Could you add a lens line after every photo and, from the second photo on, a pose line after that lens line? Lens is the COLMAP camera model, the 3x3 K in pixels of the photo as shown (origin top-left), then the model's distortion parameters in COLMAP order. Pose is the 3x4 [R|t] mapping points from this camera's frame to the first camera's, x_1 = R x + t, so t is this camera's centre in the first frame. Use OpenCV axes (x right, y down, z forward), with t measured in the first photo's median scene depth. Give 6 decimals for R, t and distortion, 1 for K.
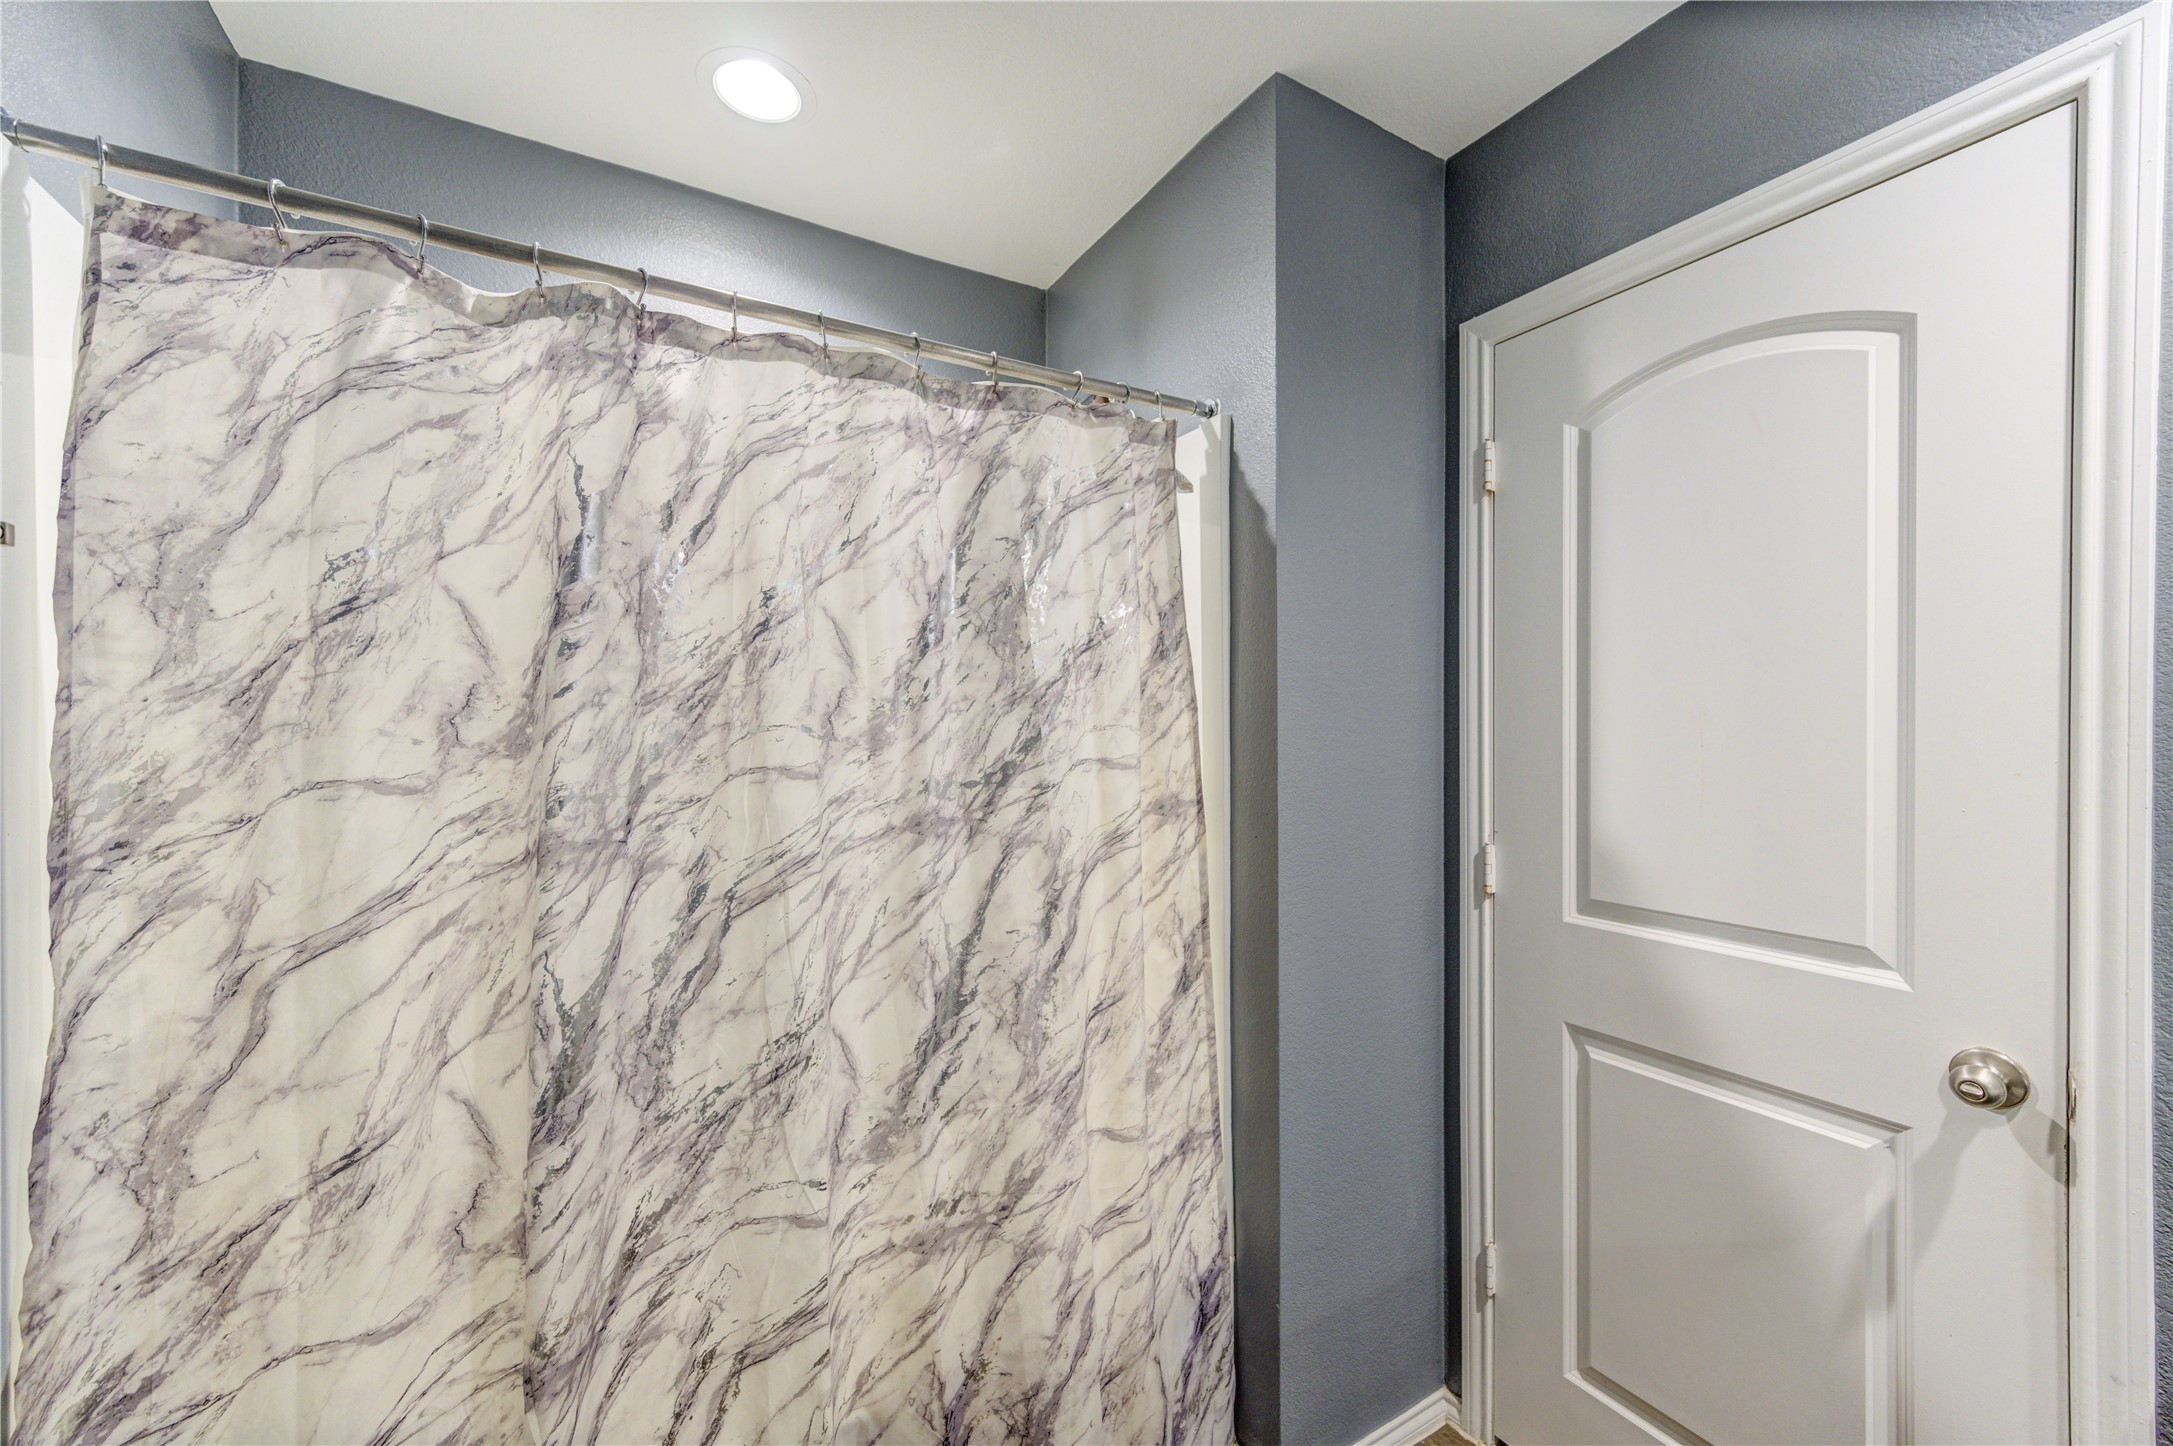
lens RADIAL K [[848.9, 0, 1096.2], [0, 848.9, 730.7], [0, 0, 1]] dist [-0.000282, -0.000368]
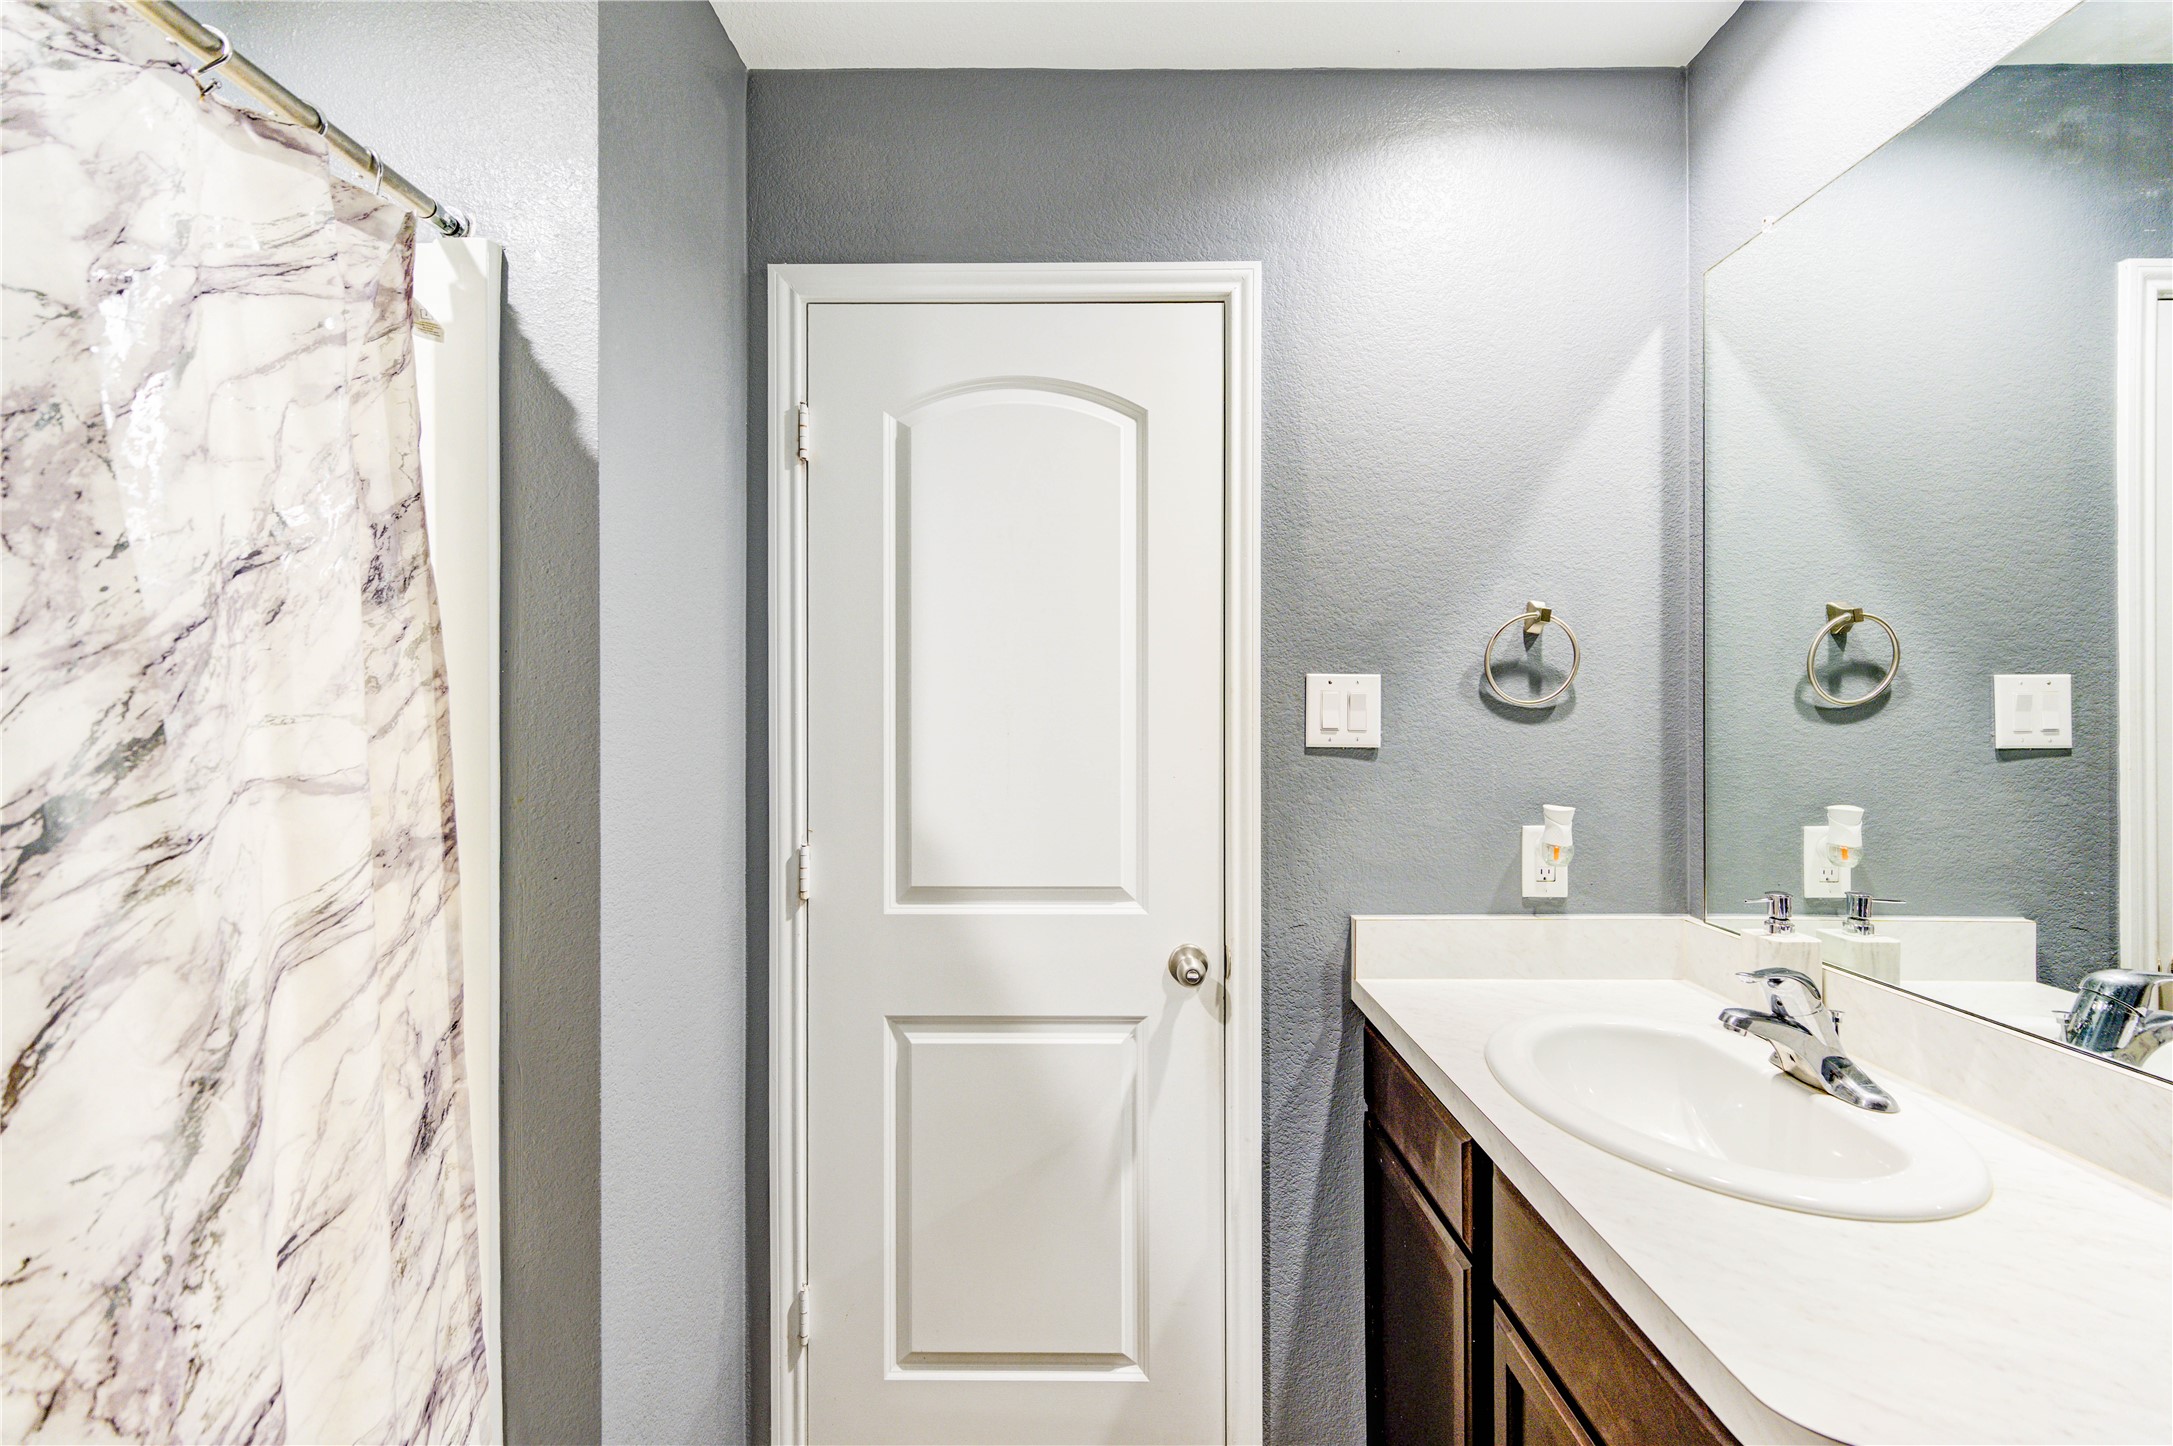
lens RADIAL K [[872.9, 0, 1080.6], [0, 872.9, 709.1], [0, 0, 1]] dist [-0.000517, 0.000186]
pose [[0.513307, 0.006344, 0.858182, -0.204529], [0.005615, 0.999926, -0.010750, -0.001092], [-0.858187, 0.010337, 0.513234, 0.282363]]
